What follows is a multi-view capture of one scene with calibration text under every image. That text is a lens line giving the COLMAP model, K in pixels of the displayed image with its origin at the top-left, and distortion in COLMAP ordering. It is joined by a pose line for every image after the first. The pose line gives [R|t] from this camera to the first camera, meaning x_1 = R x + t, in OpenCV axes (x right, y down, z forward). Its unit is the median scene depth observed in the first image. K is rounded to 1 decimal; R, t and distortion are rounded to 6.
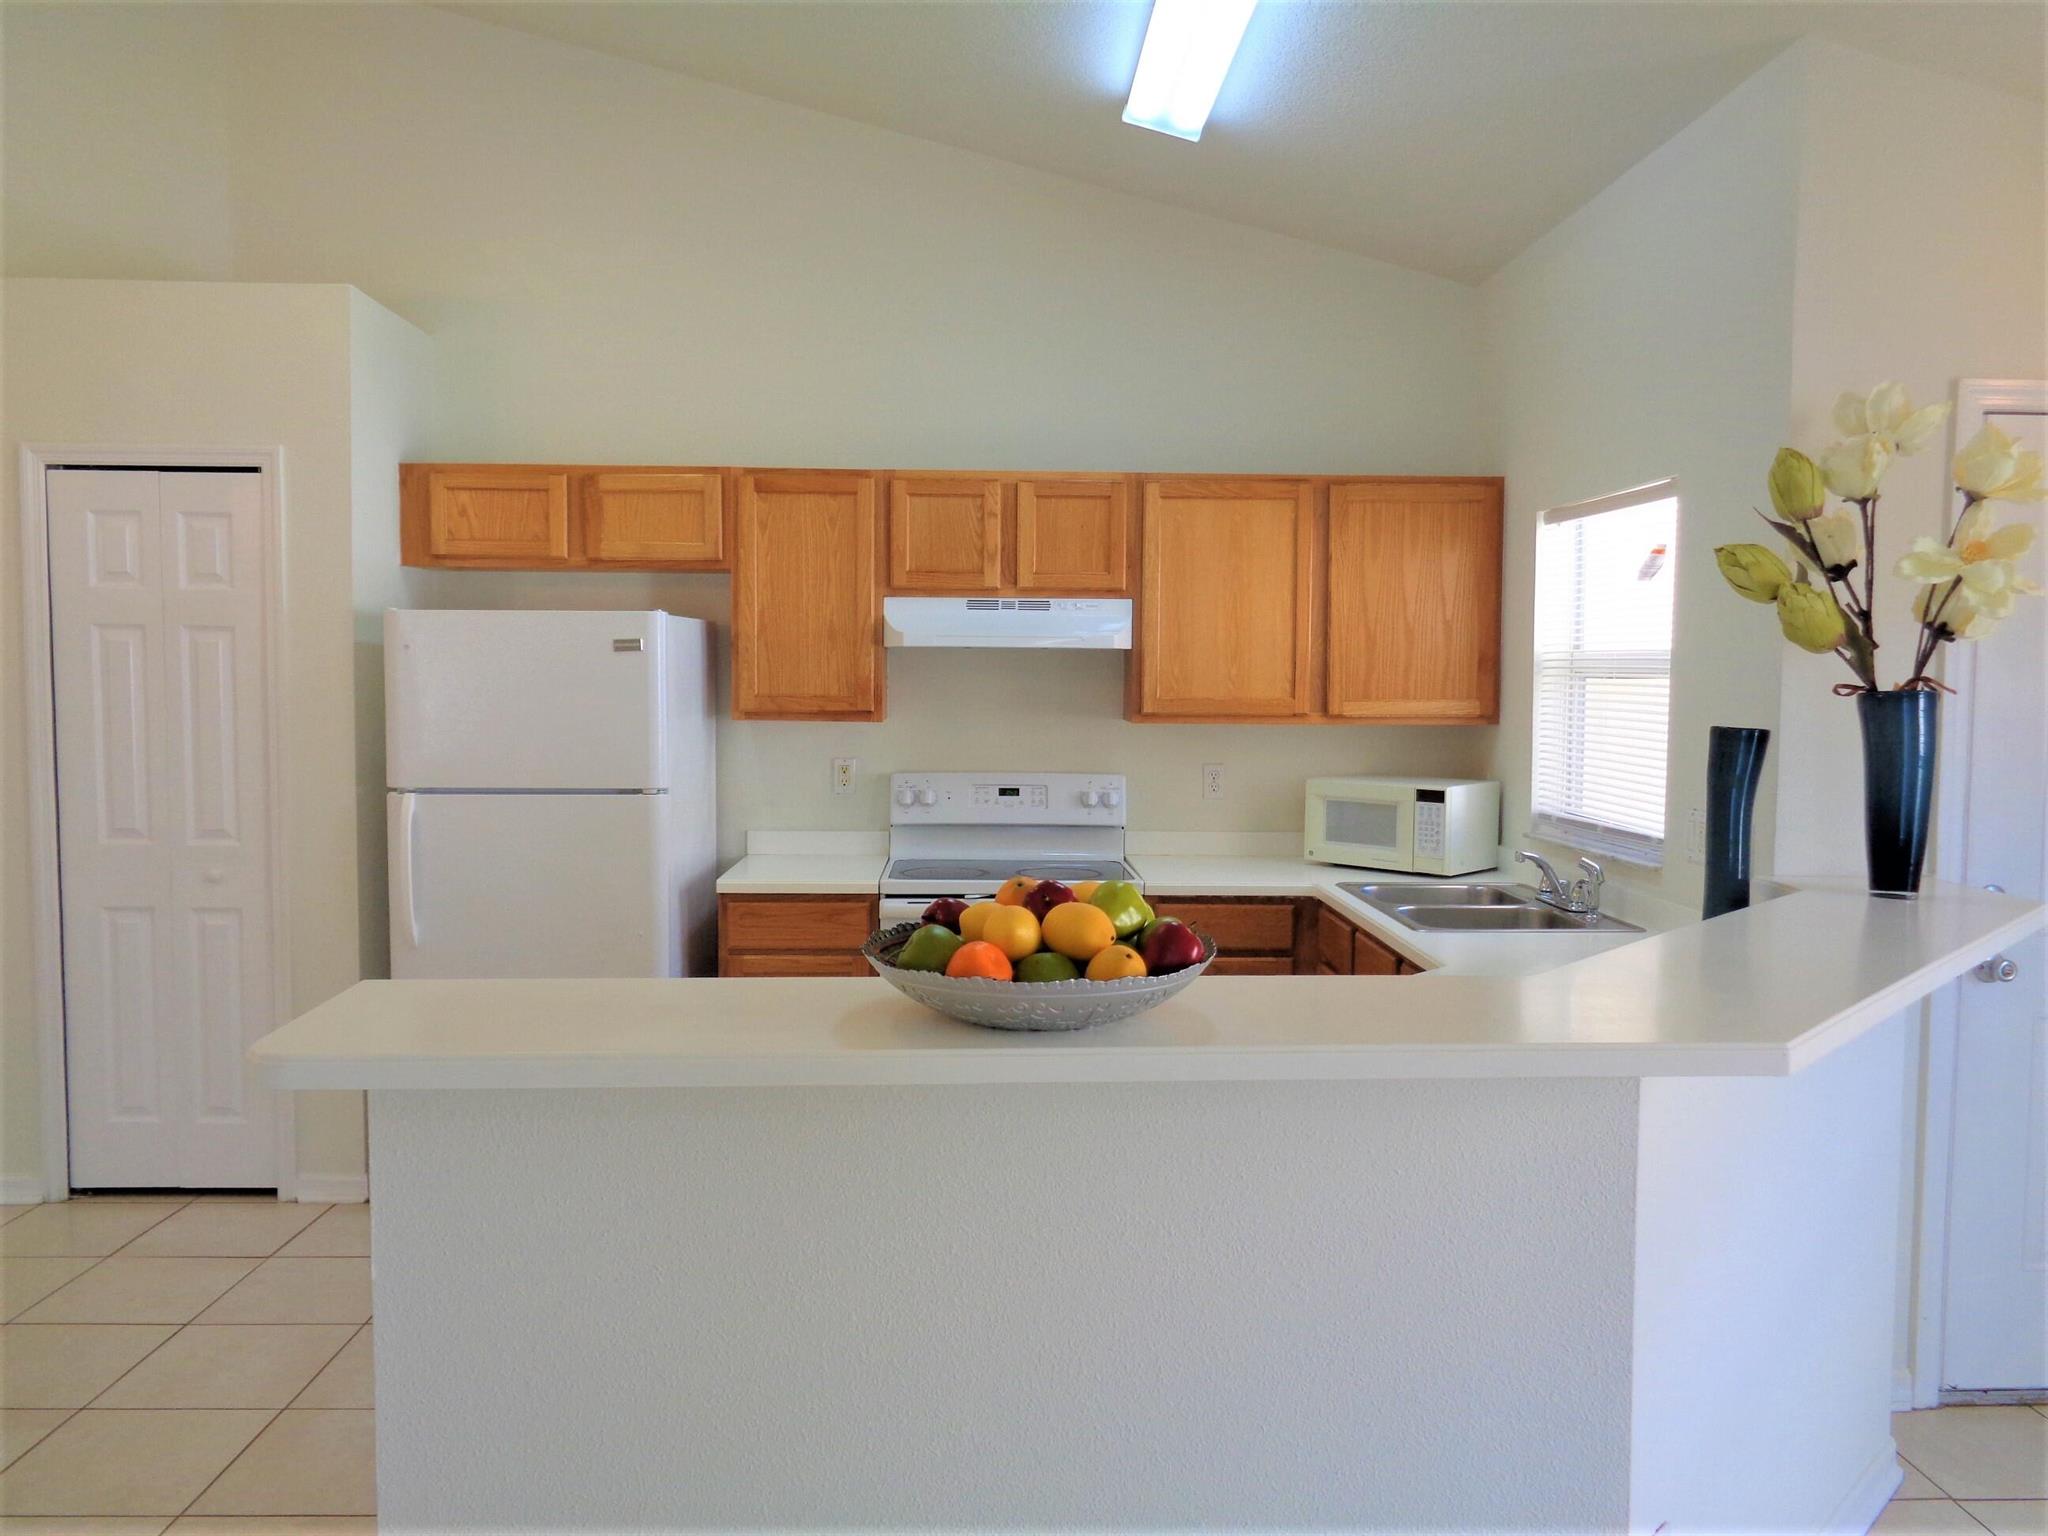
lens RADIAL K [[1536.5, 0, 1027.7], [0, 1536.5, 768.4], [0, 0, 1]] dist [-0.001701, 0.002240]
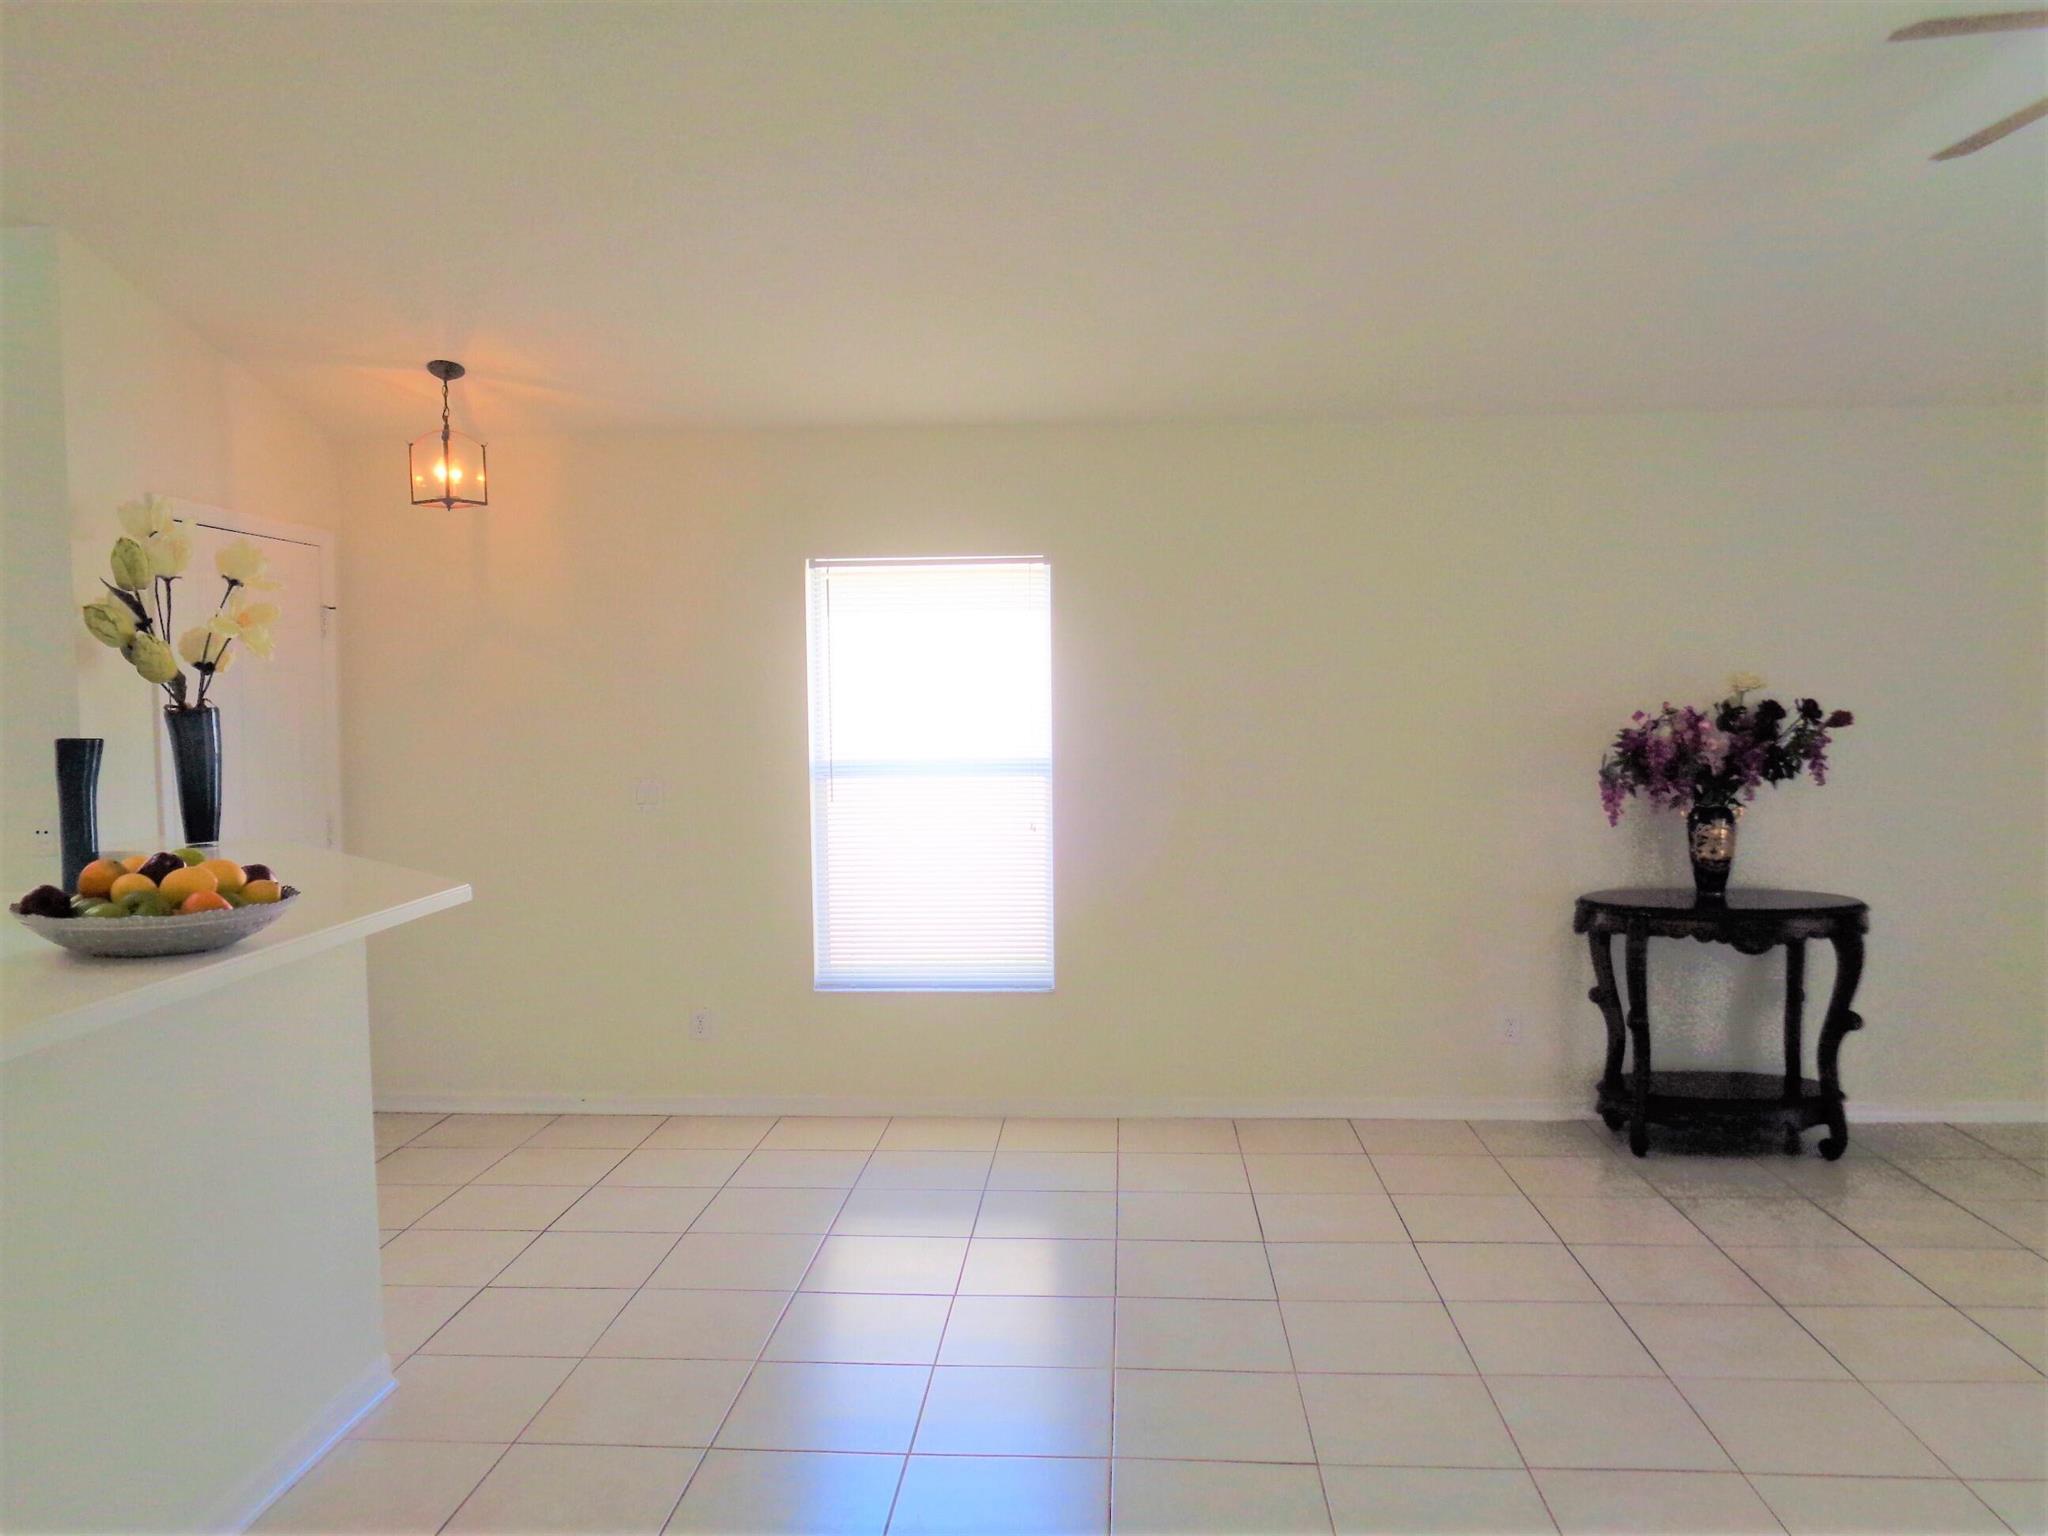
lens RADIAL K [[1536.5, 0, 1035.5], [0, 1536.5, 762.0], [0, 0, 1]] dist [-0.001701, 0.002240]
pose [[0.097811, -0.059546, 0.993422, -0.511970], [0.071836, 0.996027, 0.052629, -0.011069], [-0.992609, 0.066216, 0.101700, 0.025878]]
